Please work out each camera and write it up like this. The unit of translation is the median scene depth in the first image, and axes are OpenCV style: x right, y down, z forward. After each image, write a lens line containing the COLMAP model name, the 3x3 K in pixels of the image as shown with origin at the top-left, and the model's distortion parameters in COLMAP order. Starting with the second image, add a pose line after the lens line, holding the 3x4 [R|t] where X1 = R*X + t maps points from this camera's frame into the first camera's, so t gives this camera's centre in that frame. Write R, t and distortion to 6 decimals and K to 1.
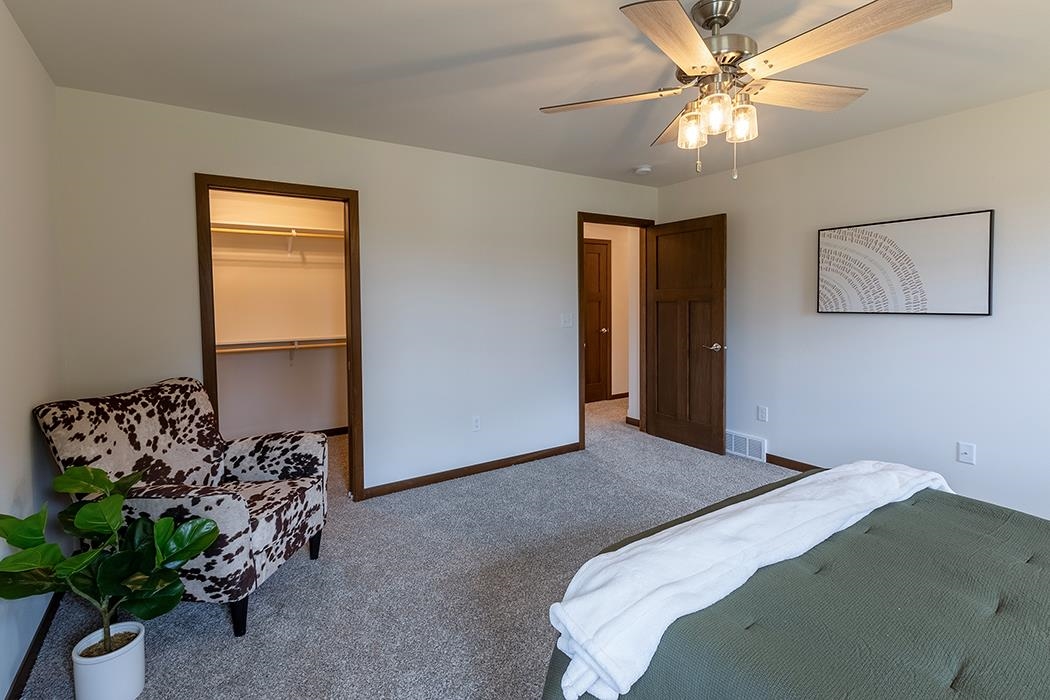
lens RADIAL K [[491.0, 0, 524.3], [0, 491.0, 321.0], [0, 0, 1]] dist [0.001018, -0.000213]
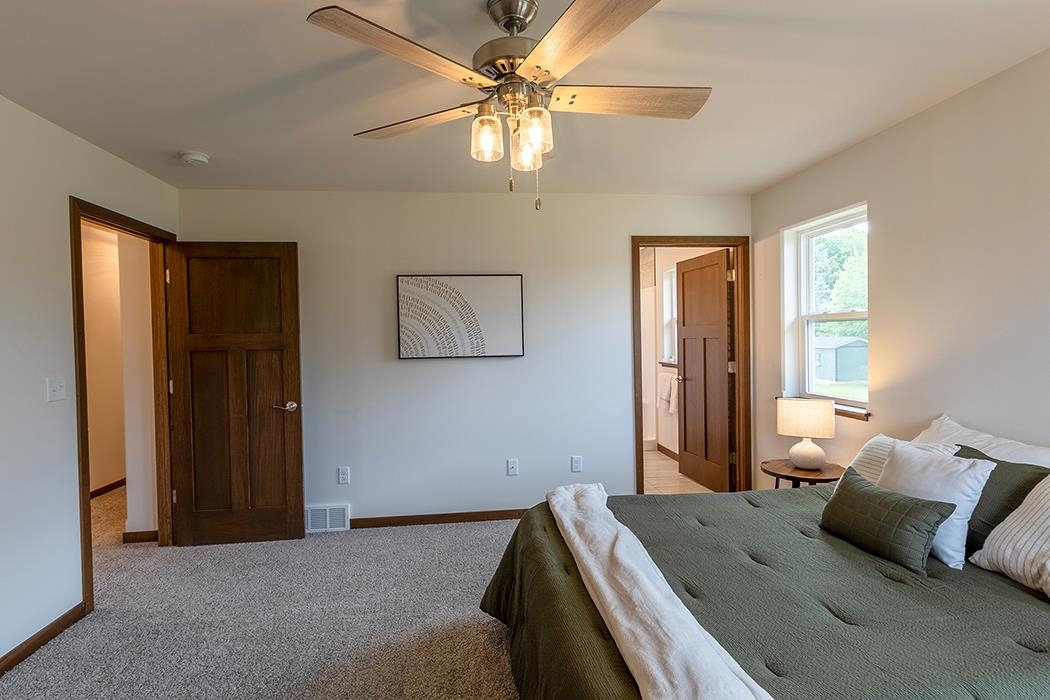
lens RADIAL K [[523.2, 0, 526.9], [0, 523.2, 352.9], [0, 0, 1]] dist [0.002496, -0.000130]
pose [[0.455462, -0.022582, 0.889969, -0.243298], [0.053156, 0.998584, -0.001865, -0.015373], [-0.888667, 0.048157, 0.456017, 0.329396]]
